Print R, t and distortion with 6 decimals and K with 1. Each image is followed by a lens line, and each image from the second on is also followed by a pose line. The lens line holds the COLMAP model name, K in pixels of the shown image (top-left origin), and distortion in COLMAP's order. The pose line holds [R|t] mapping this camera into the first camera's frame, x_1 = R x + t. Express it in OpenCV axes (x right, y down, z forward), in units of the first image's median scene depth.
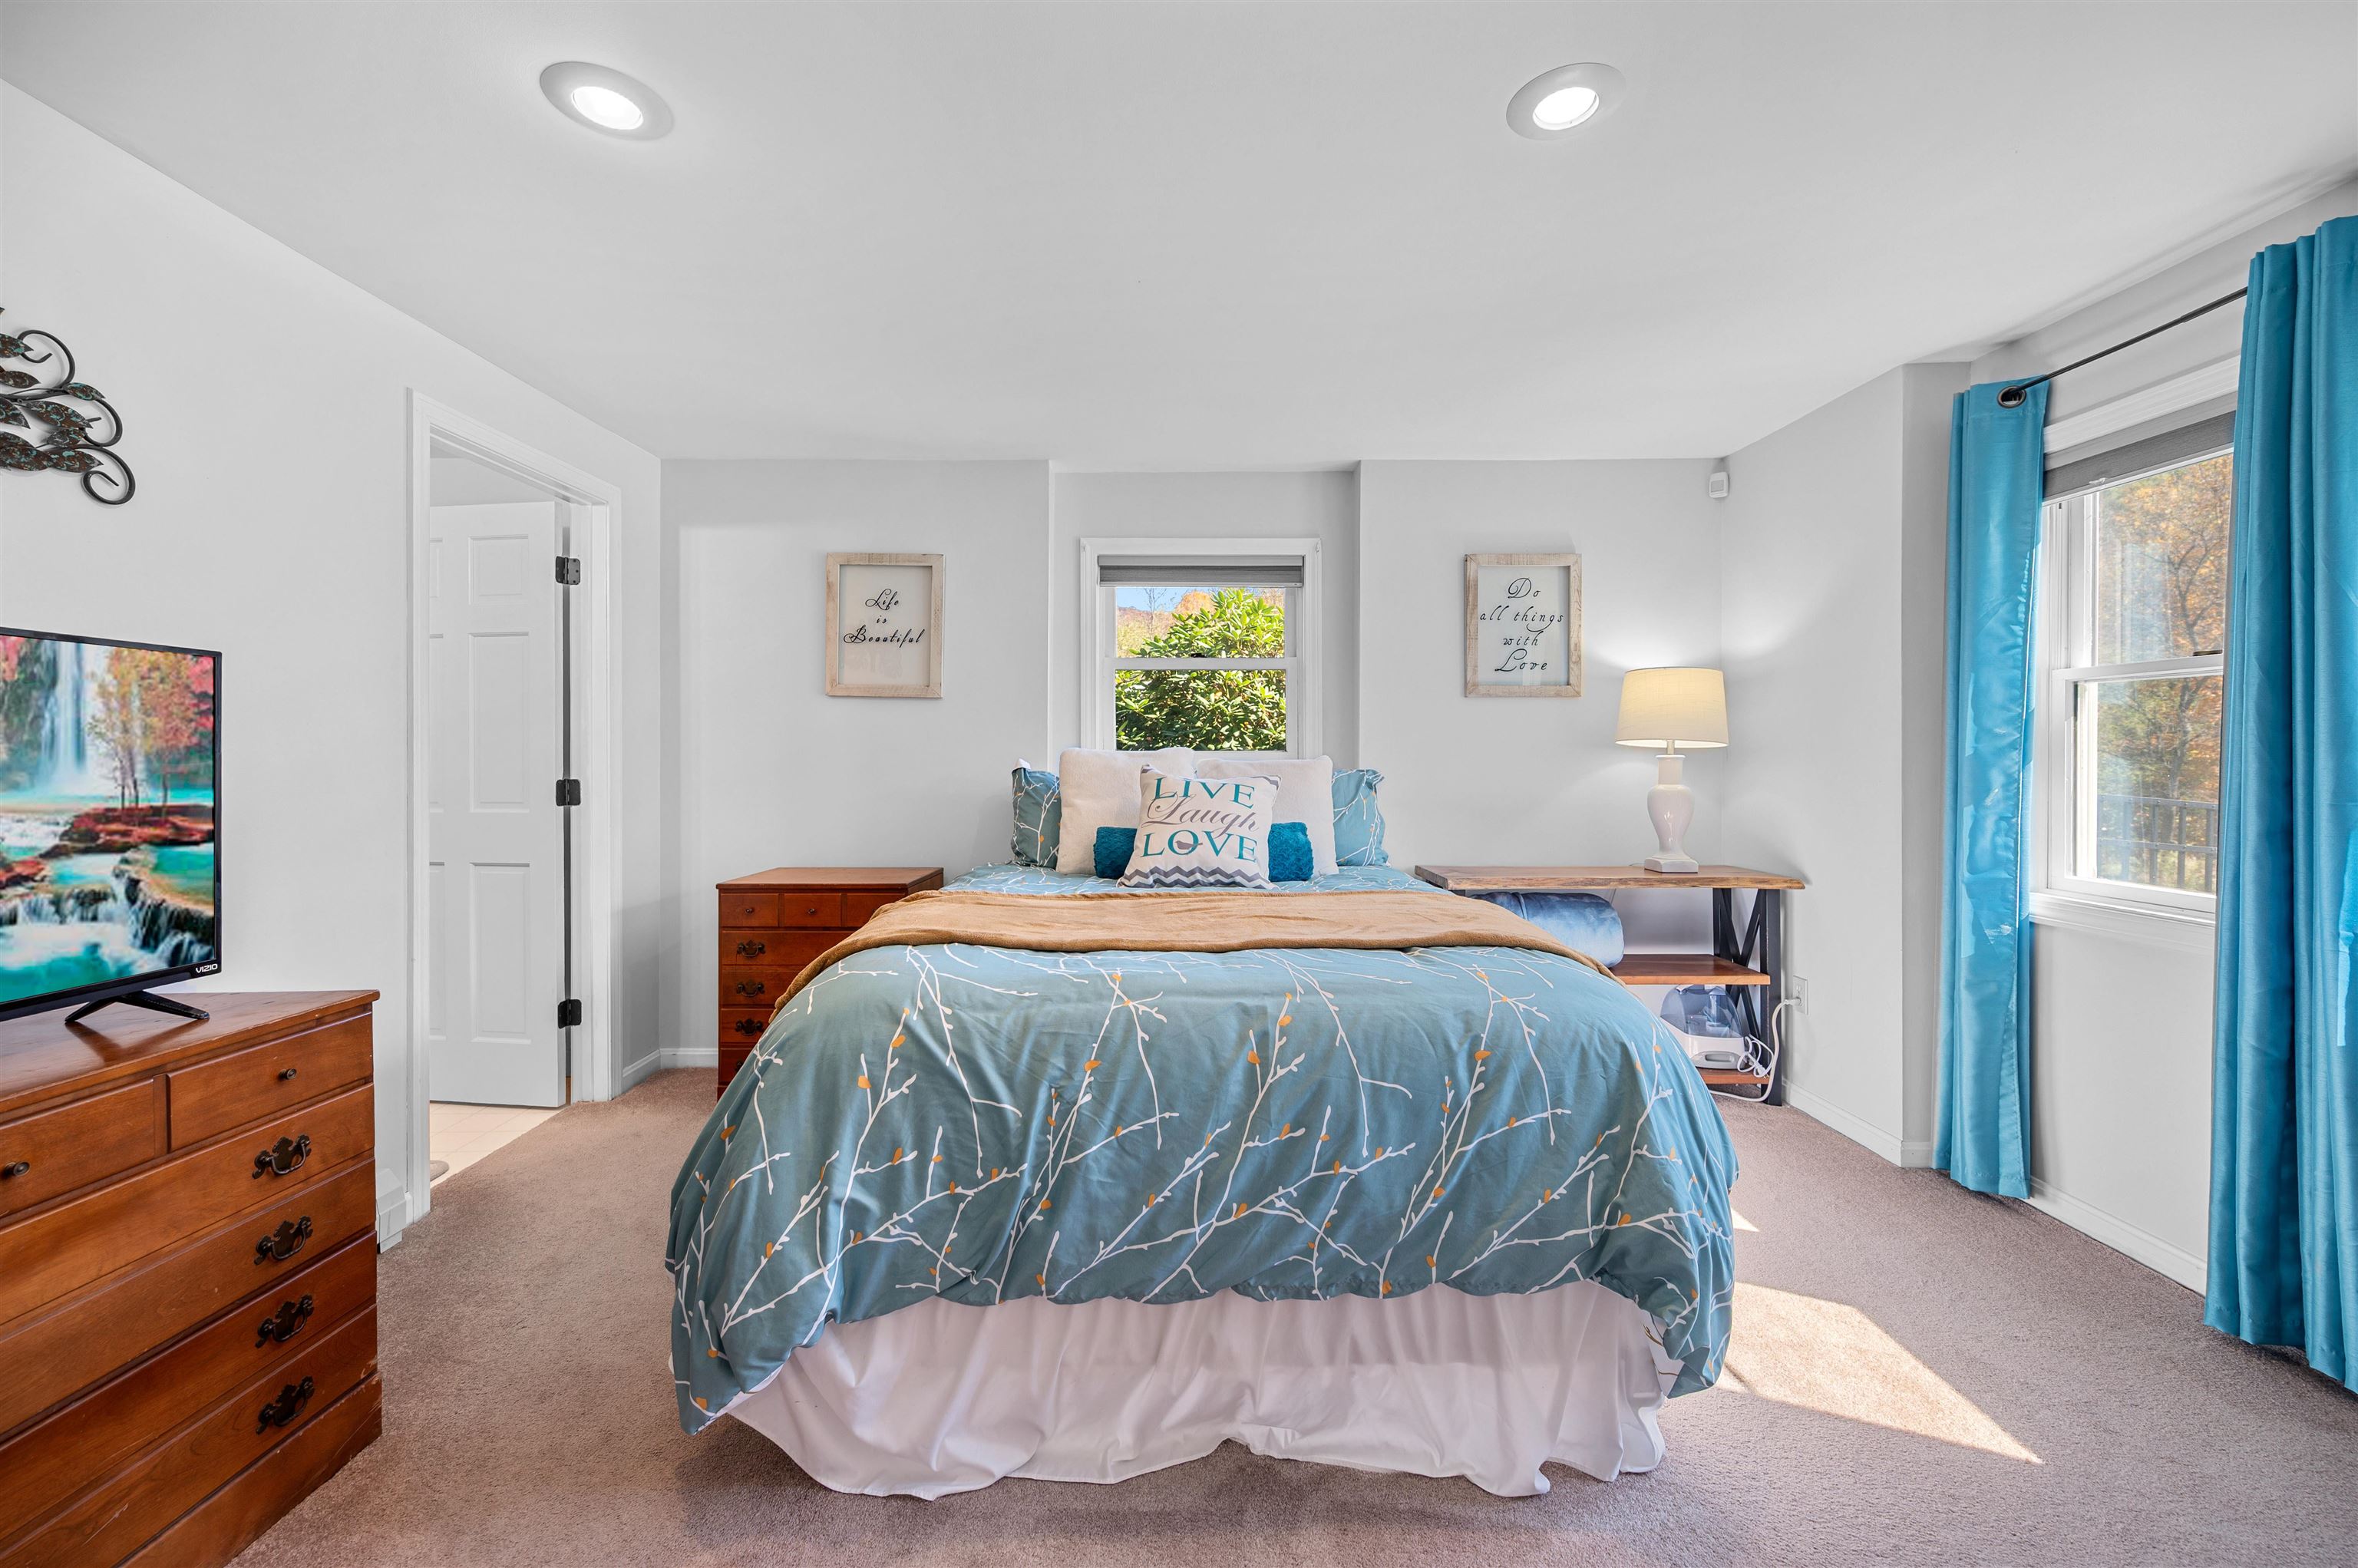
lens RADIAL K [[944.2, 0, 1182.8], [0, 944.2, 763.6], [0, 0, 1]] dist [0.001534, -0.001064]
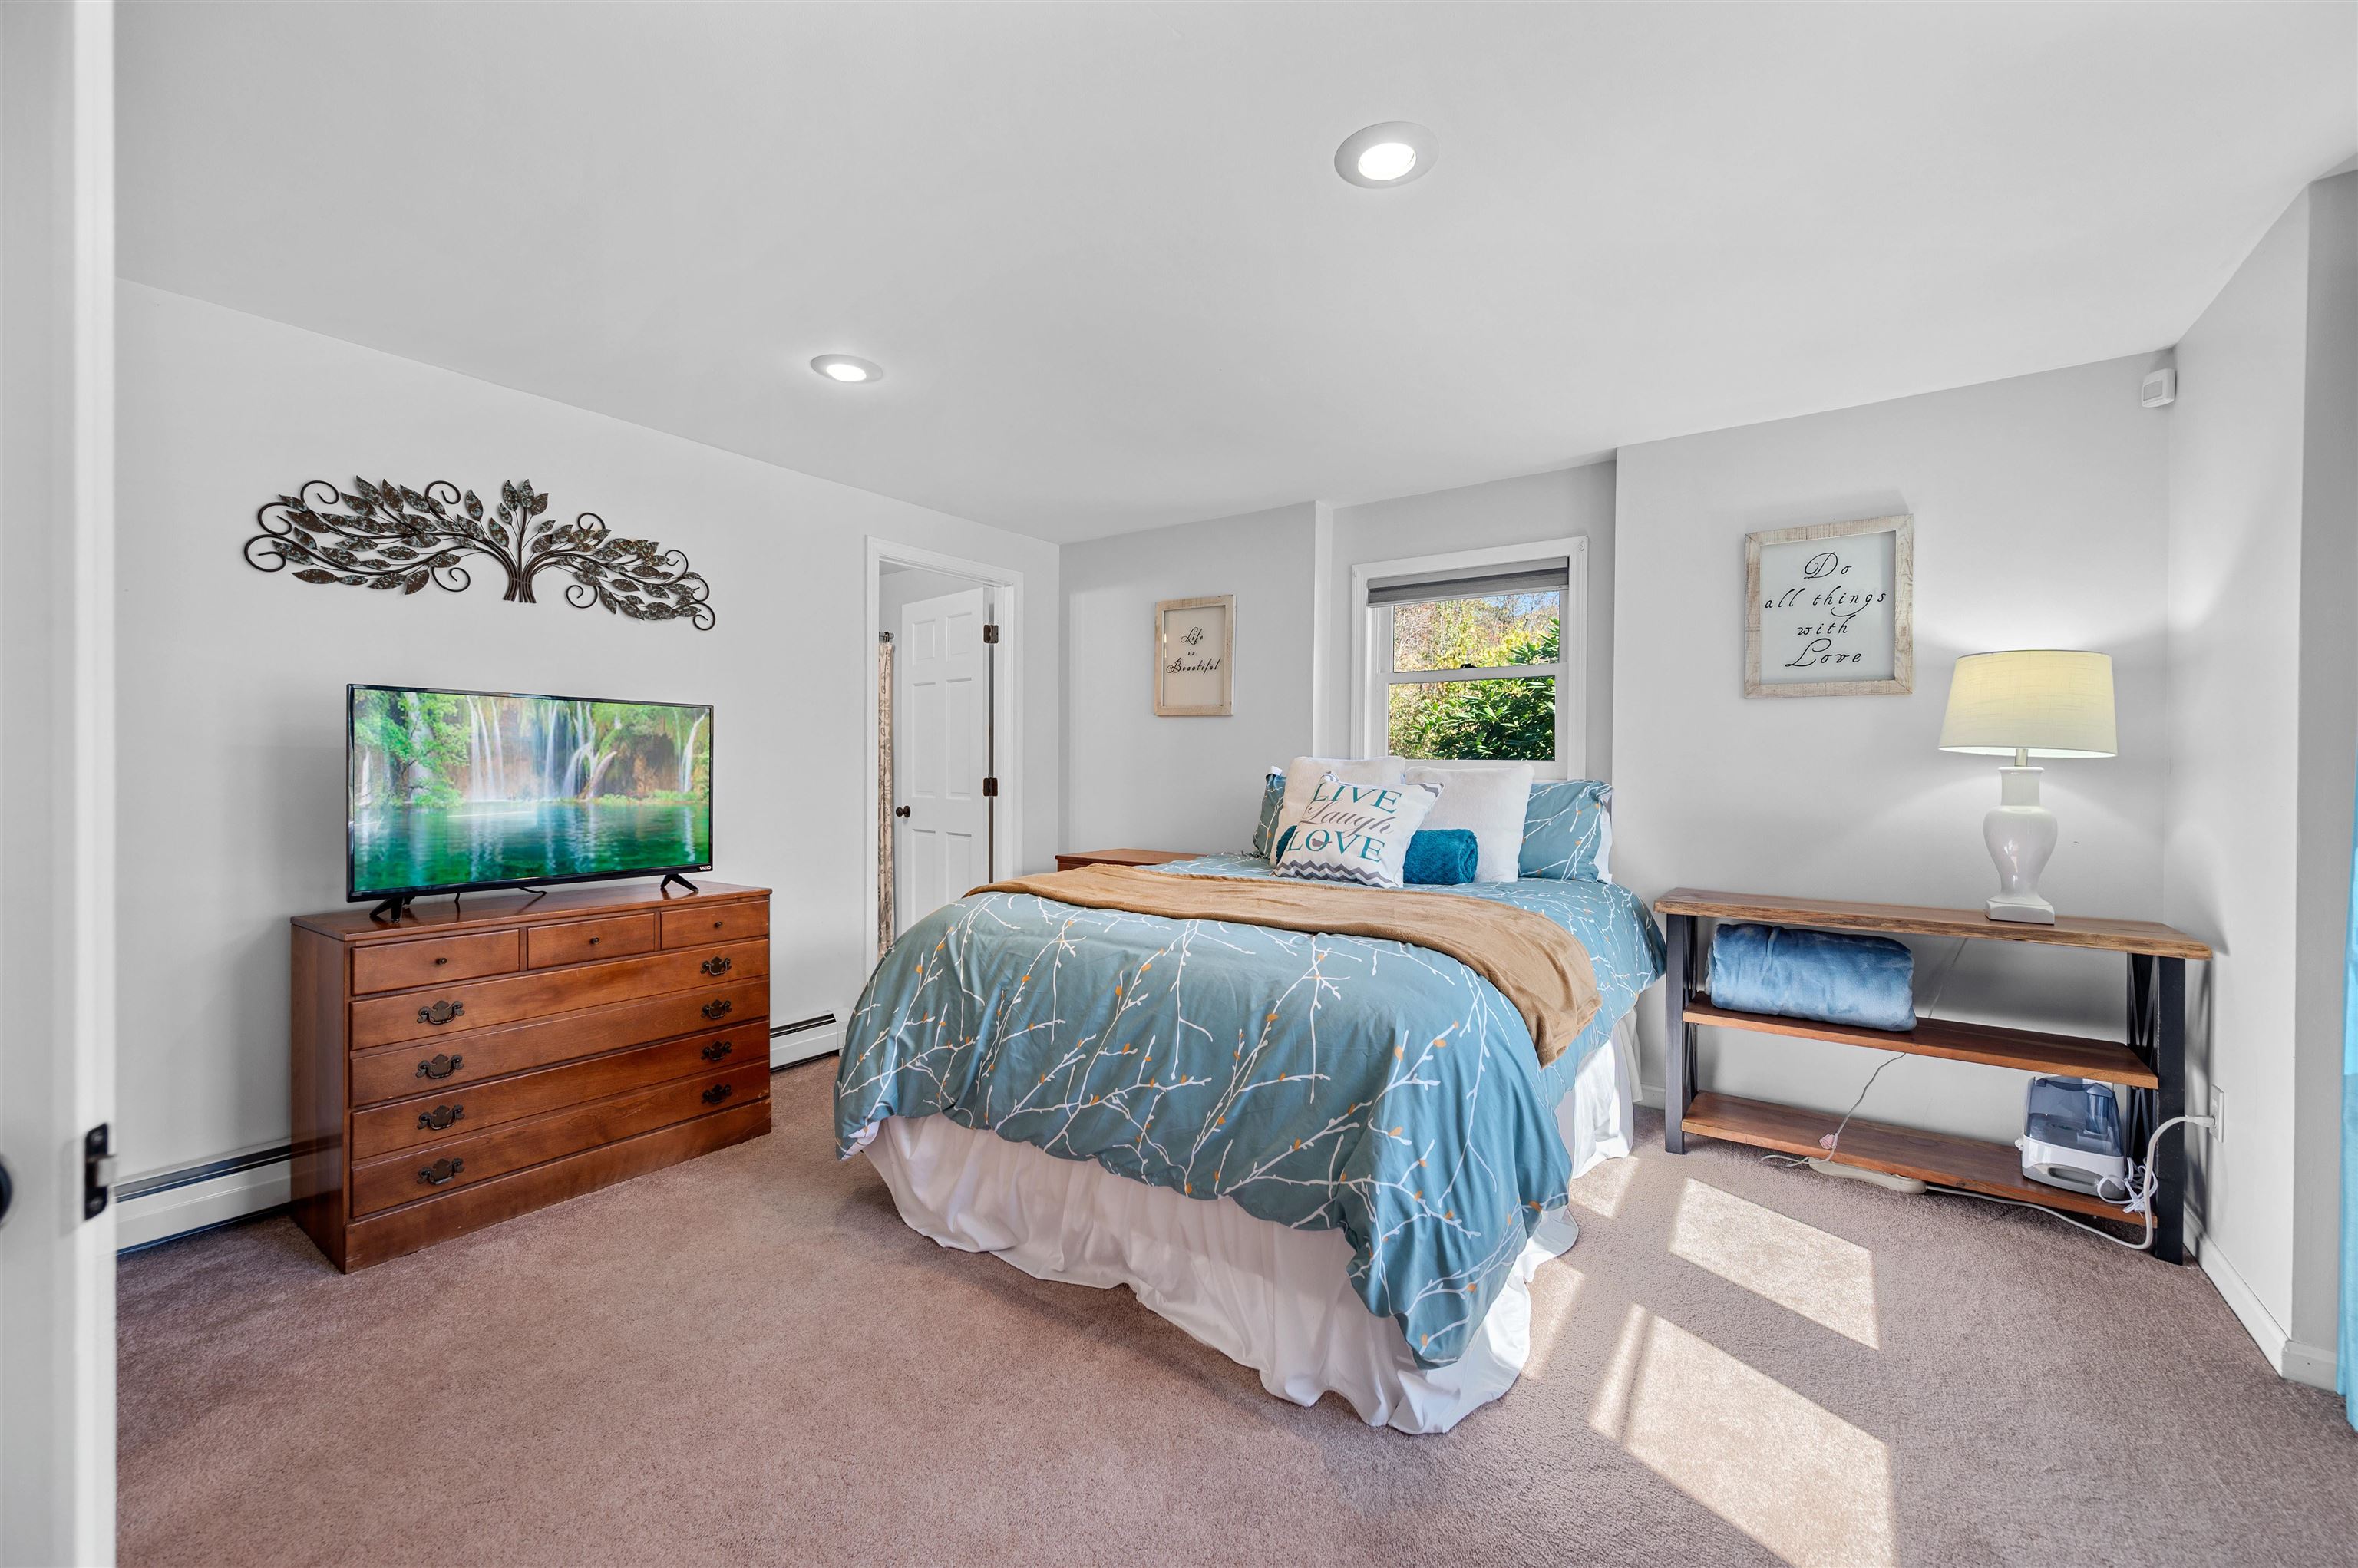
lens RADIAL K [[944.2, 0, 1184.4], [0, 944.2, 780.5], [0, 0, 1]] dist [0.001534, -0.001064]
pose [[0.812988, 0.015876, -0.582064, 0.851141], [-0.011937, 0.999873, 0.010598, 0.003503], [0.582158, -0.001668, 0.813074, -0.013351]]
